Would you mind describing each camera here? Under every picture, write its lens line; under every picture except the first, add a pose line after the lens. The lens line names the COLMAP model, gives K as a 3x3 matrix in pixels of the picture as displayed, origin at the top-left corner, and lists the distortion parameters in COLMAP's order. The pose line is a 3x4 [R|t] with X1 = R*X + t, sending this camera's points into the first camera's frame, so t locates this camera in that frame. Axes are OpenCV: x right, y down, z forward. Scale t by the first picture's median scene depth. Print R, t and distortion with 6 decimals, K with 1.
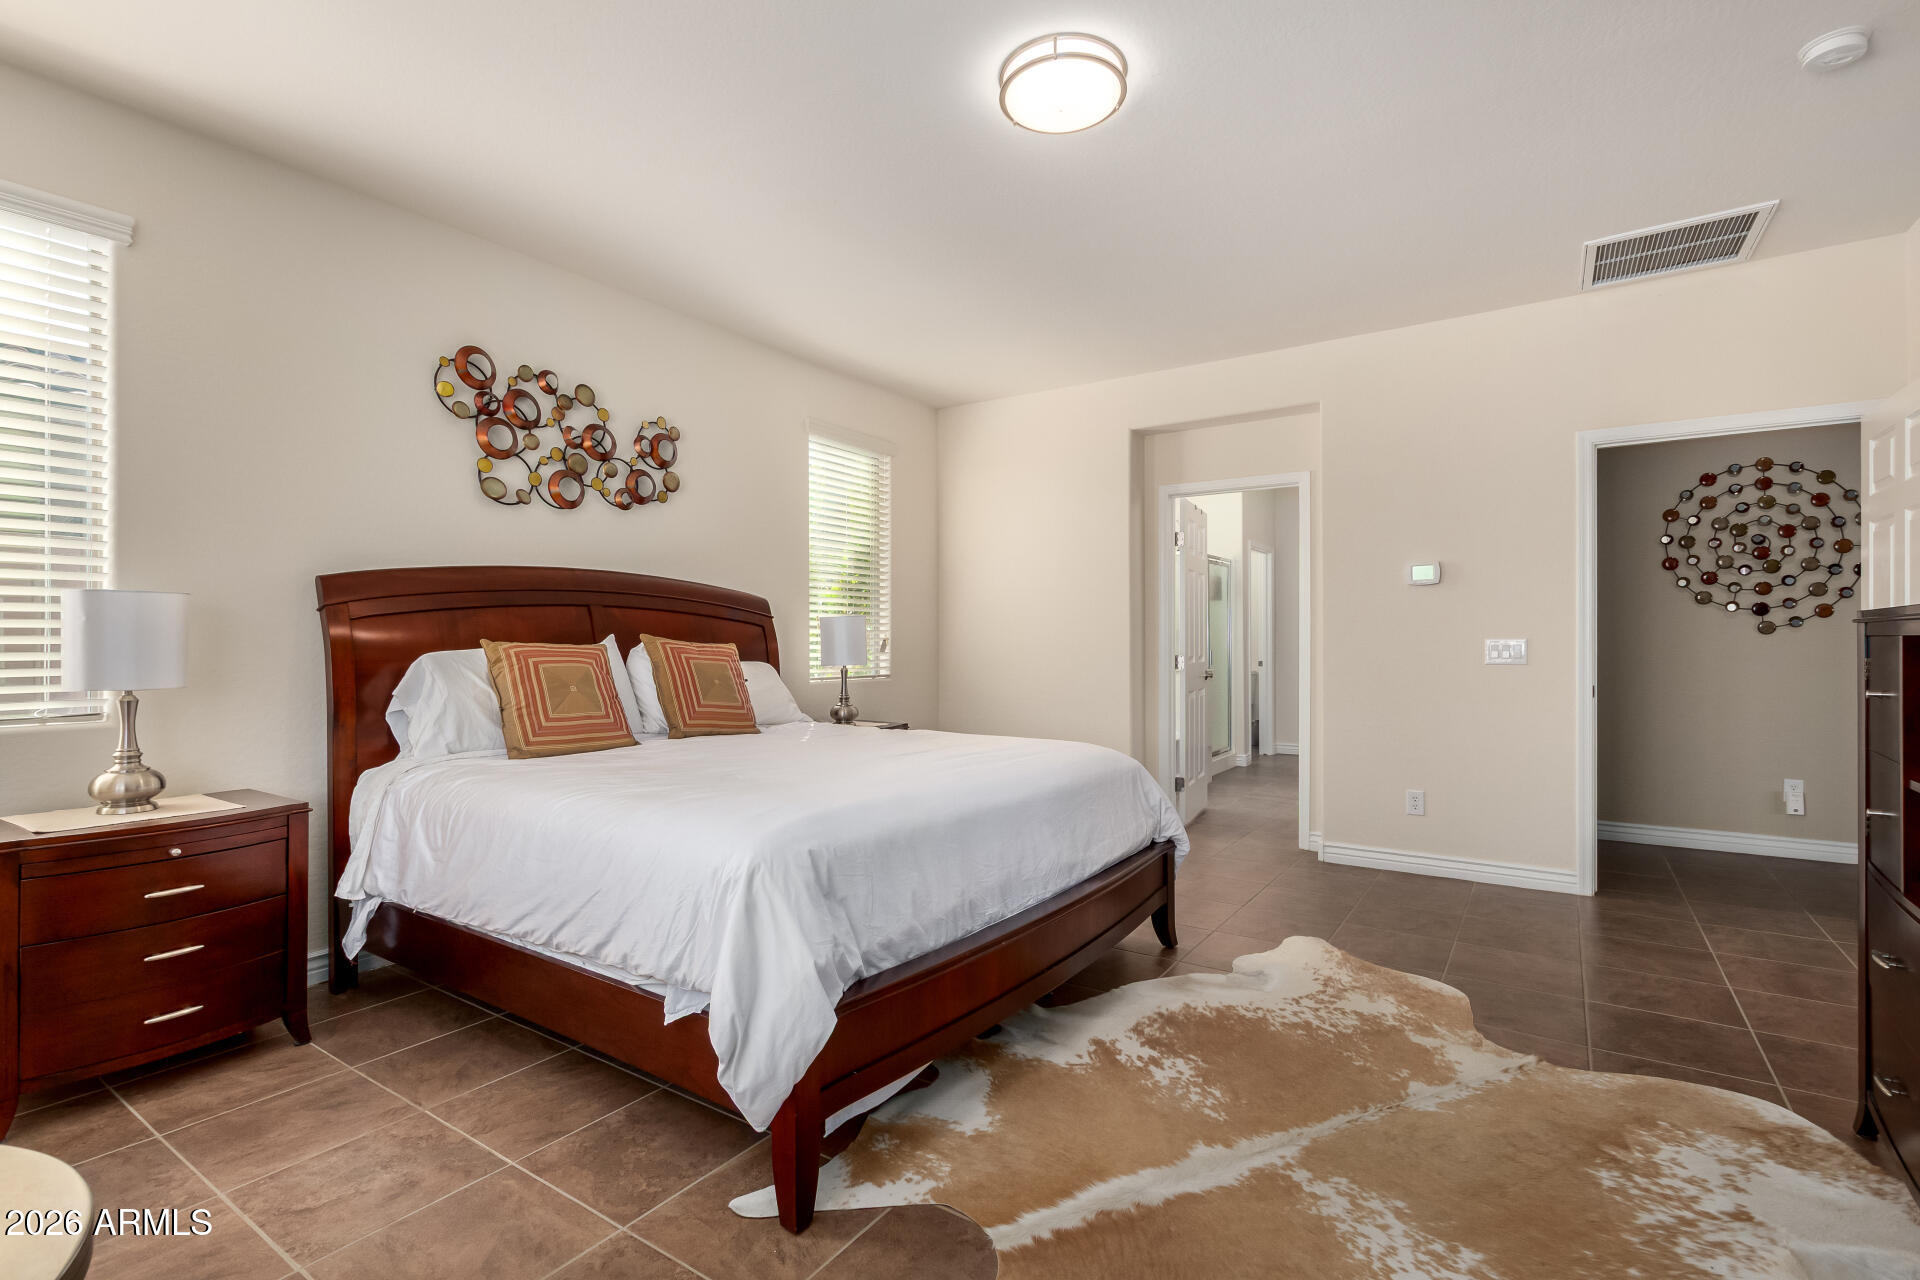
lens RADIAL K [[884.7, 0, 959.6], [0, 884.7, 642.0], [0, 0, 1]] dist [0.005655, -0.002313]
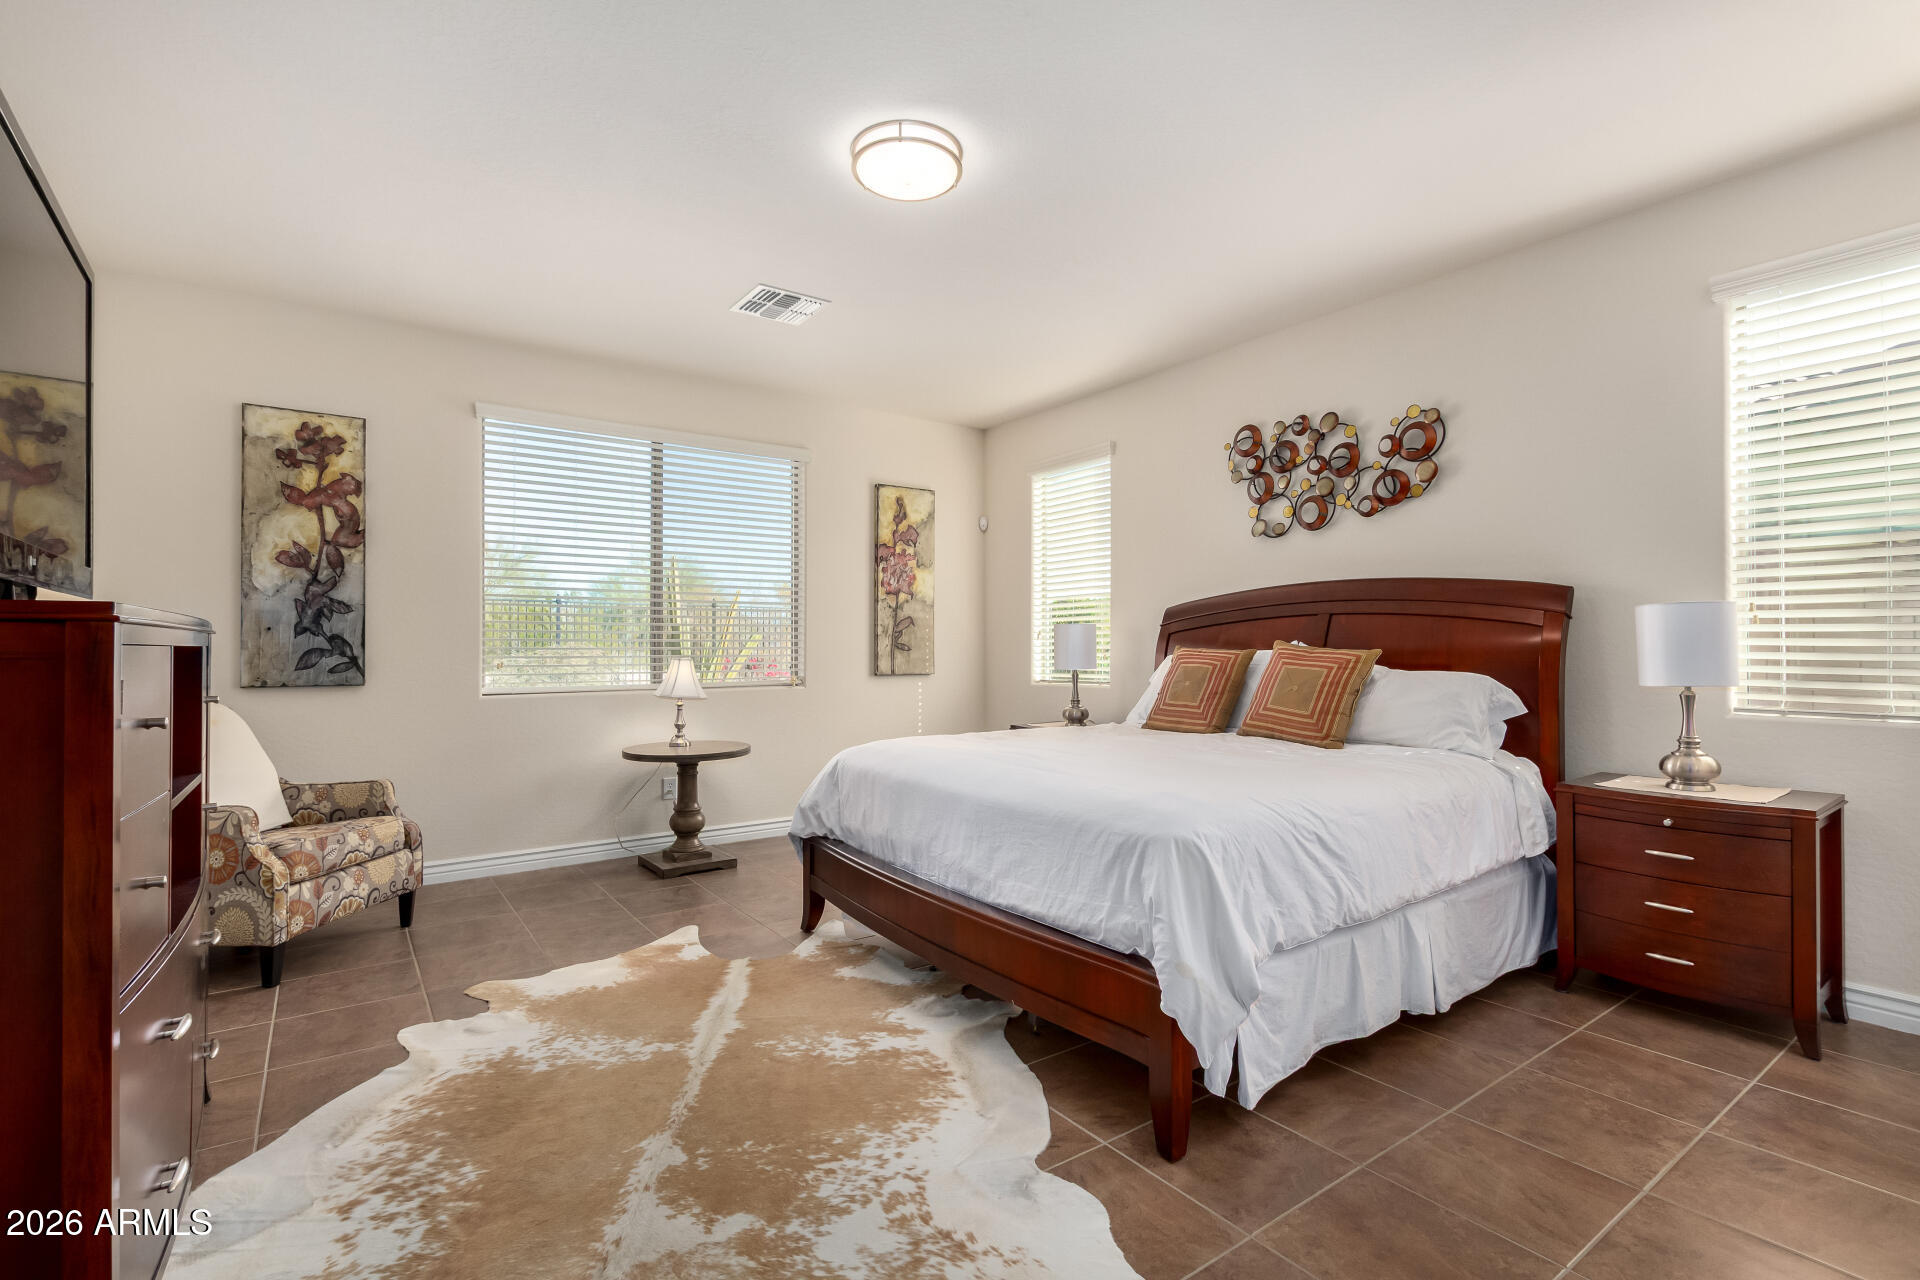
lens RADIAL K [[884.7, 0, 967.3], [0, 884.7, 639.9], [0, 0, 1]] dist [0.005655, -0.002313]
pose [[-0.344636, -0.006821, -0.938712, 1.145023], [0.000206, 0.999973, -0.007342, -0.002344], [0.938736, -0.002723, -0.344625, 1.449573]]
